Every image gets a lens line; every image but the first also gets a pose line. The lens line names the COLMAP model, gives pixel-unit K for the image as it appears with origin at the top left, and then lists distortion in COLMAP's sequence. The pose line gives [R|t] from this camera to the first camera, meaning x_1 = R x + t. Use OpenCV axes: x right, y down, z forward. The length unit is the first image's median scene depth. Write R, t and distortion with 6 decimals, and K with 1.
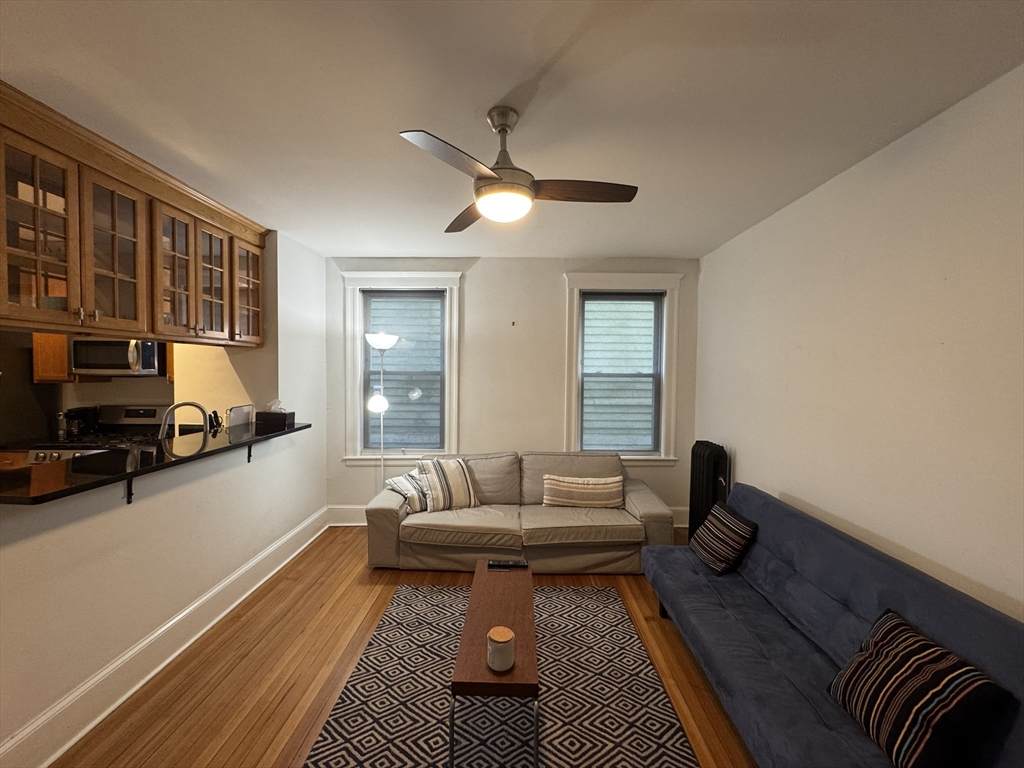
lens RADIAL K [[411.9, 0, 515.7], [0, 411.9, 383.2], [0, 0, 1]] dist [-0.007285, -0.000051]
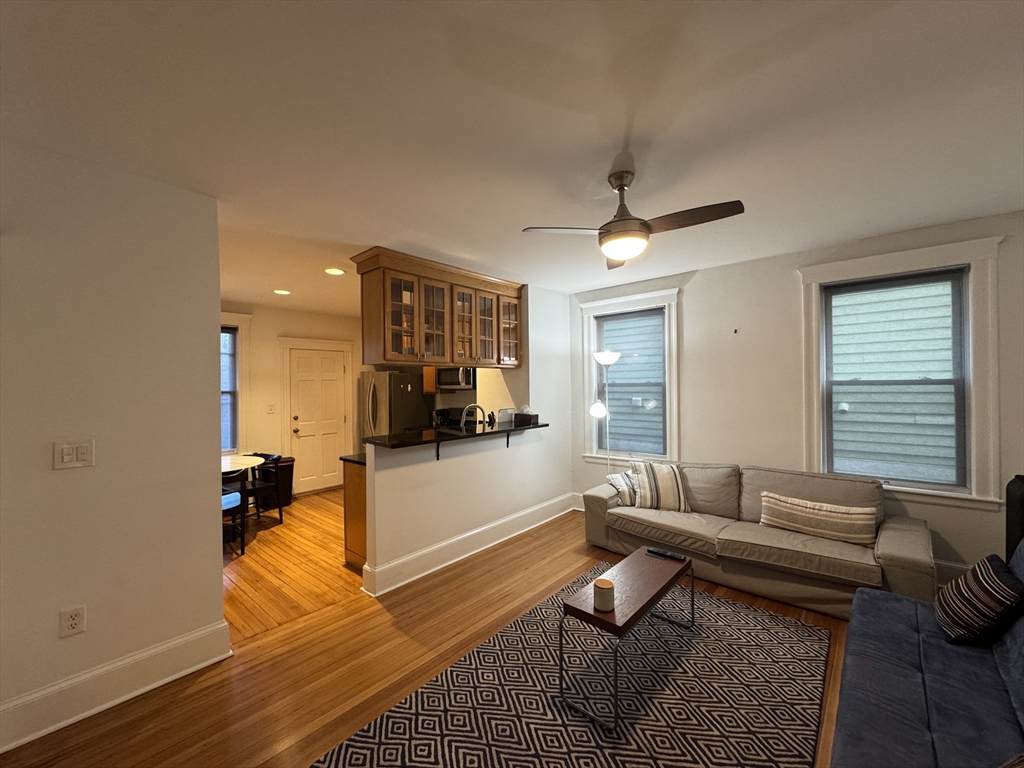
lens RADIAL K [[411.9, 0, 509.2], [0, 411.9, 384.4], [0, 0, 1]] dist [-0.007285, -0.000051]
pose [[0.750633, -0.017970, -0.660475, 0.260265], [-0.002957, 0.999529, -0.030554, 0.011856], [0.660712, 0.024888, 0.750226, -0.077163]]
